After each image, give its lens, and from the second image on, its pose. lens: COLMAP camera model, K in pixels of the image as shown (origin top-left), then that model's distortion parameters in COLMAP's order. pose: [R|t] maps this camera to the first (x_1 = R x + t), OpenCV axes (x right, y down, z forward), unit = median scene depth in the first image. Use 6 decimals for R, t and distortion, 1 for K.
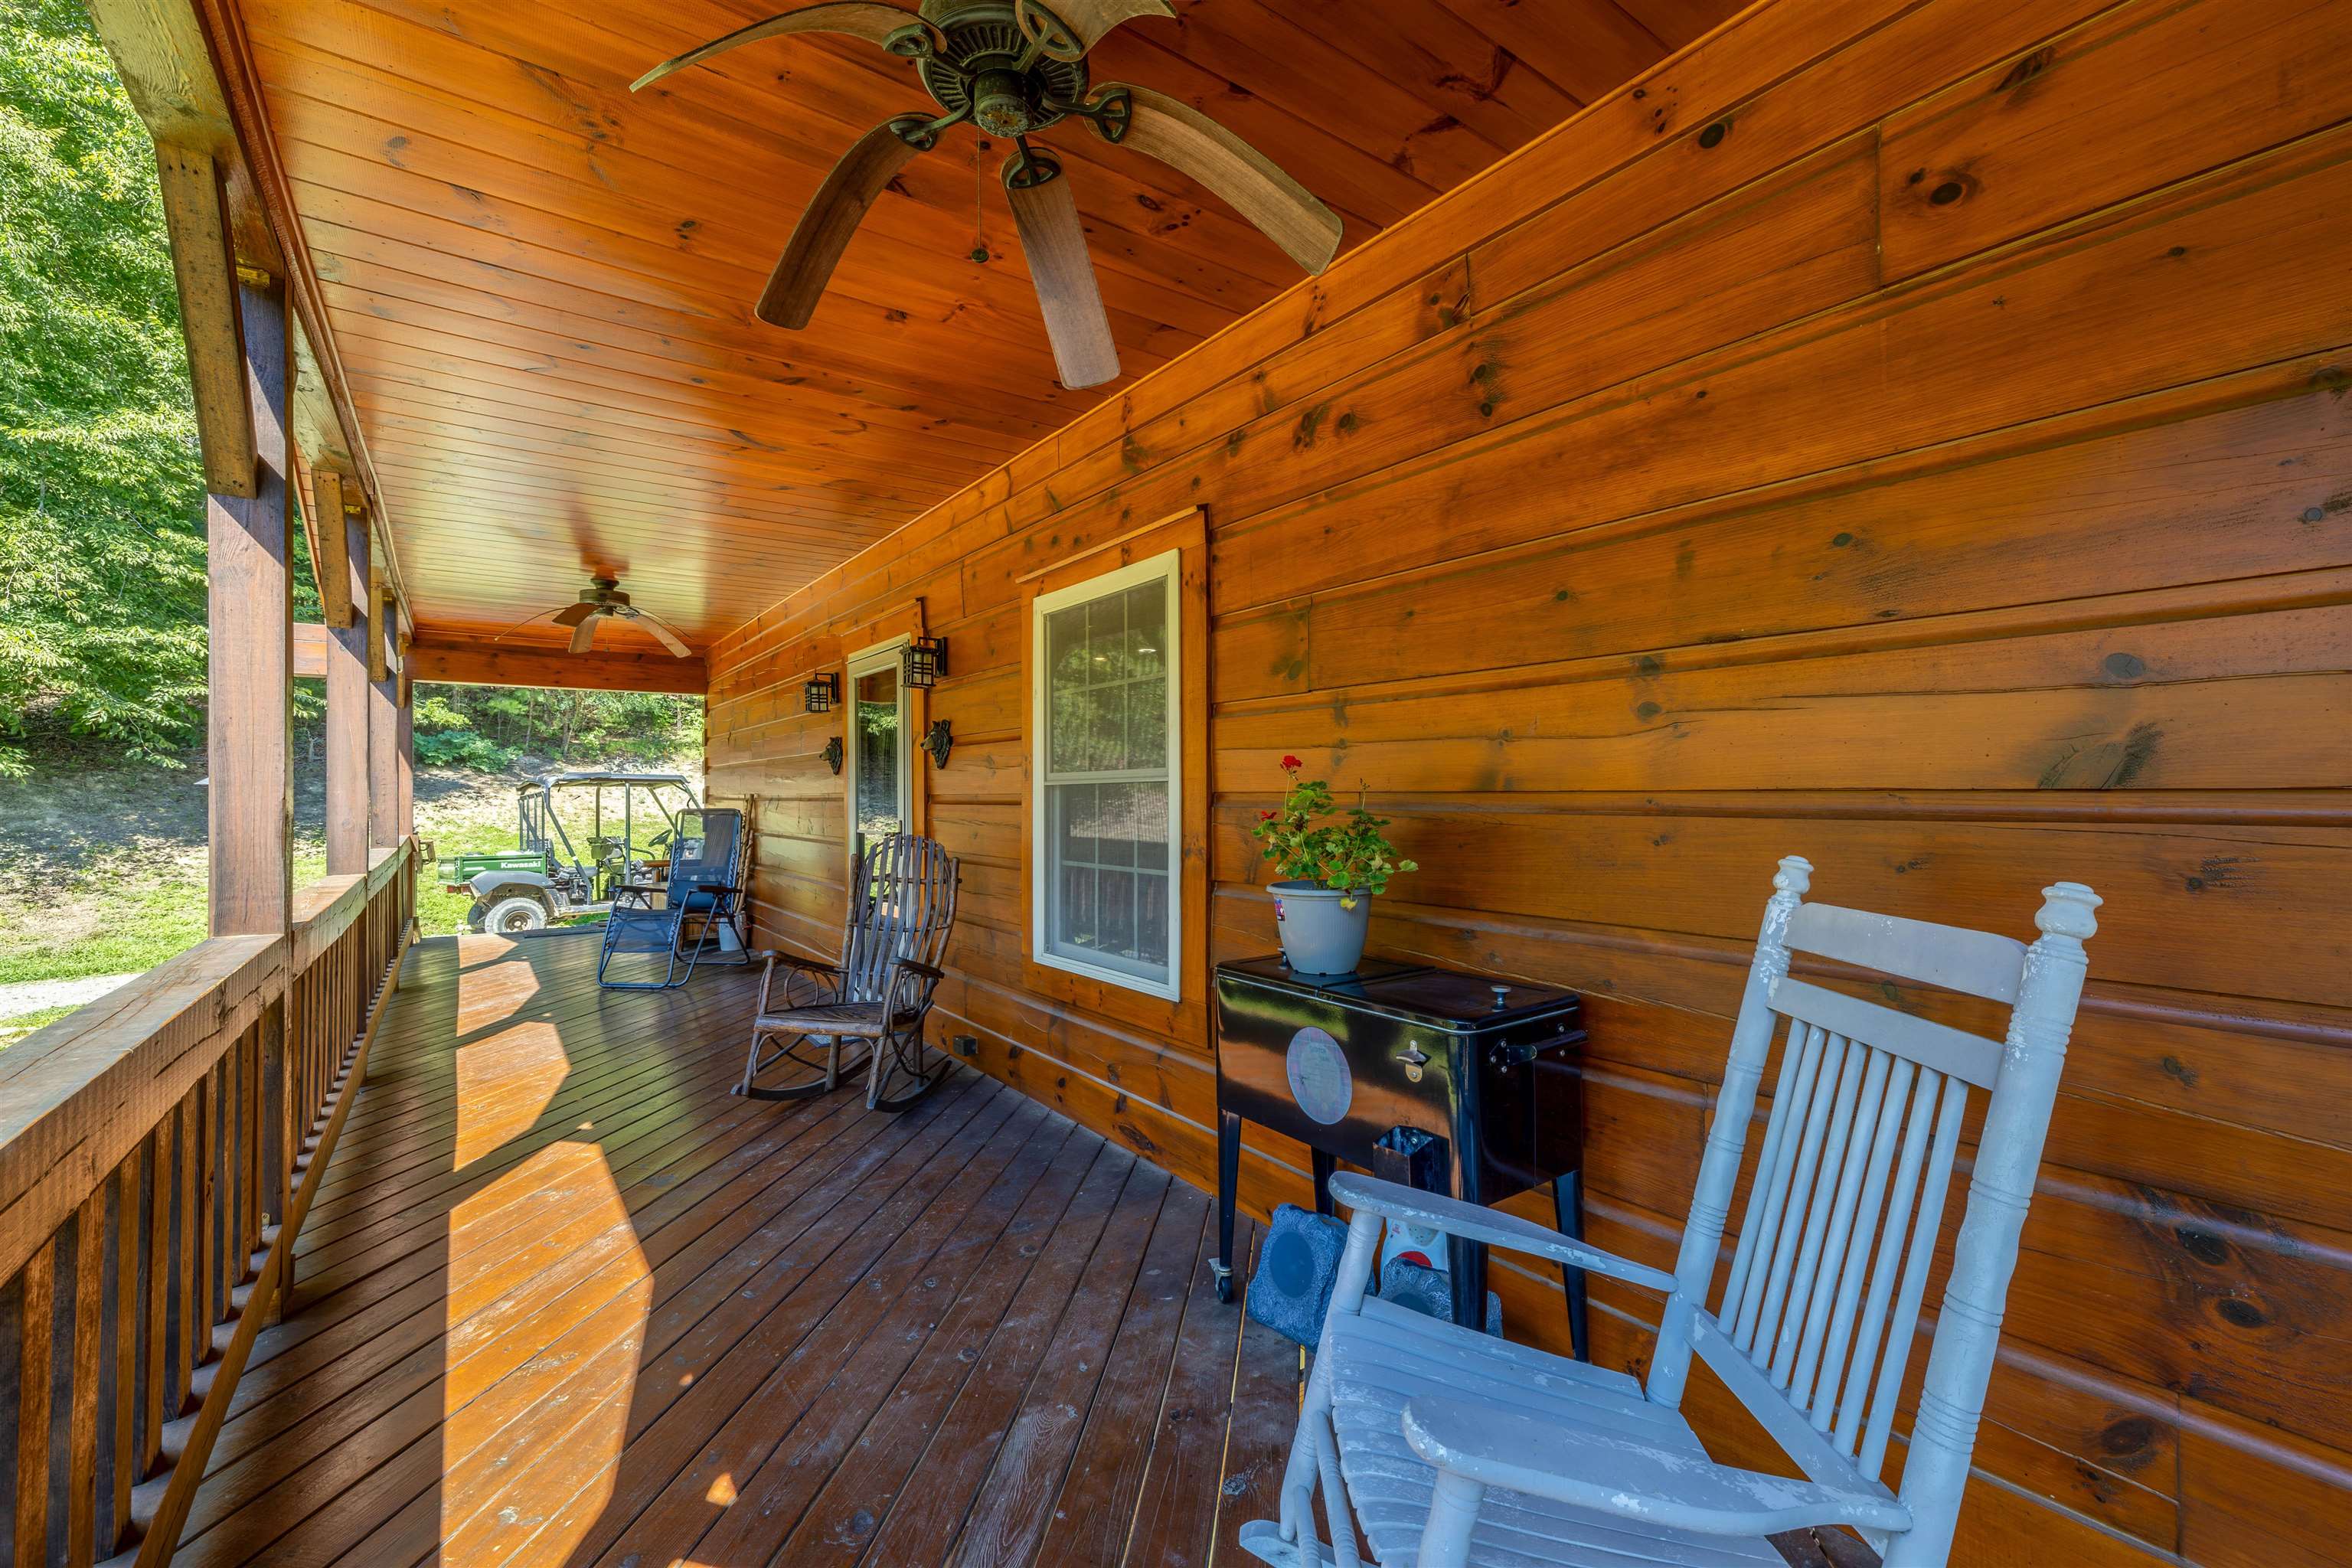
lens RADIAL K [[977.8, 0, 1171.3], [0, 977.8, 782.9], [0, 0, 1]] dist [0.002457, -0.000462]
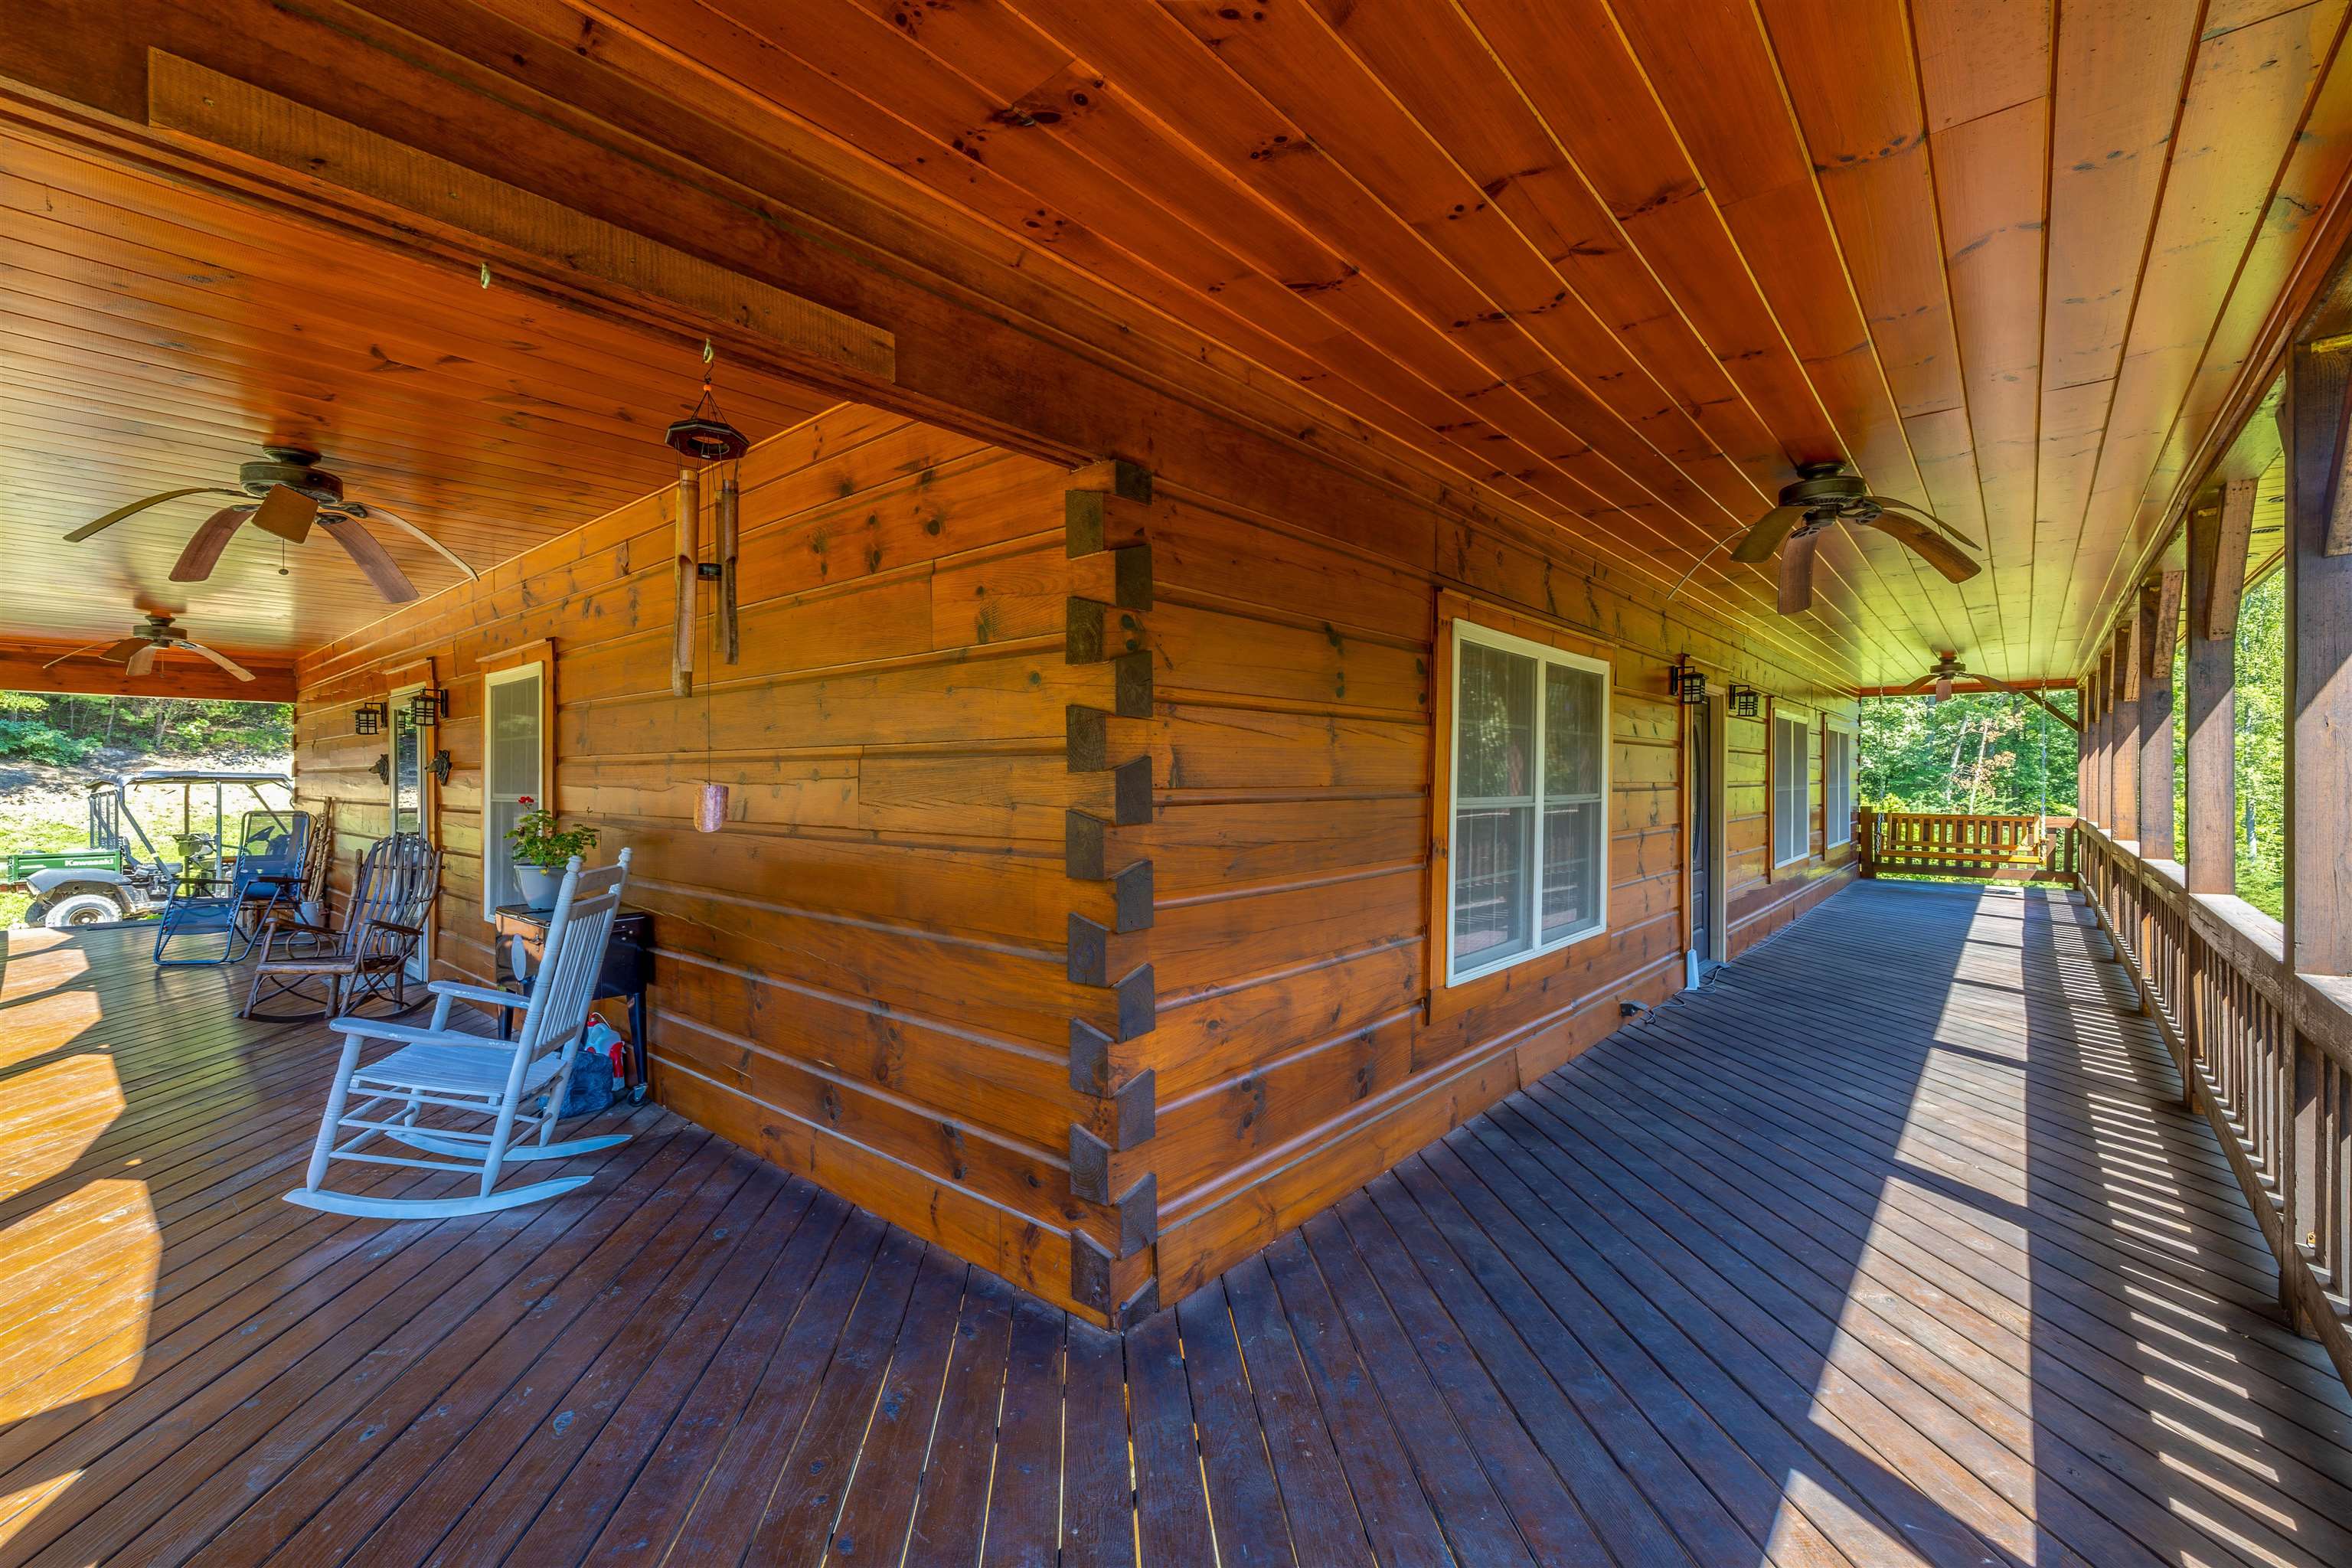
lens RADIAL K [[977.8, 0, 1167.7], [0, 977.8, 779.1], [0, 0, 1]] dist [0.002457, -0.000462]
pose [[0.973424, 0.005156, 0.228950, 0.199372], [-0.007019, 0.999949, 0.007322, -0.018653], [-0.228901, -0.008734, 0.973411, -0.255685]]
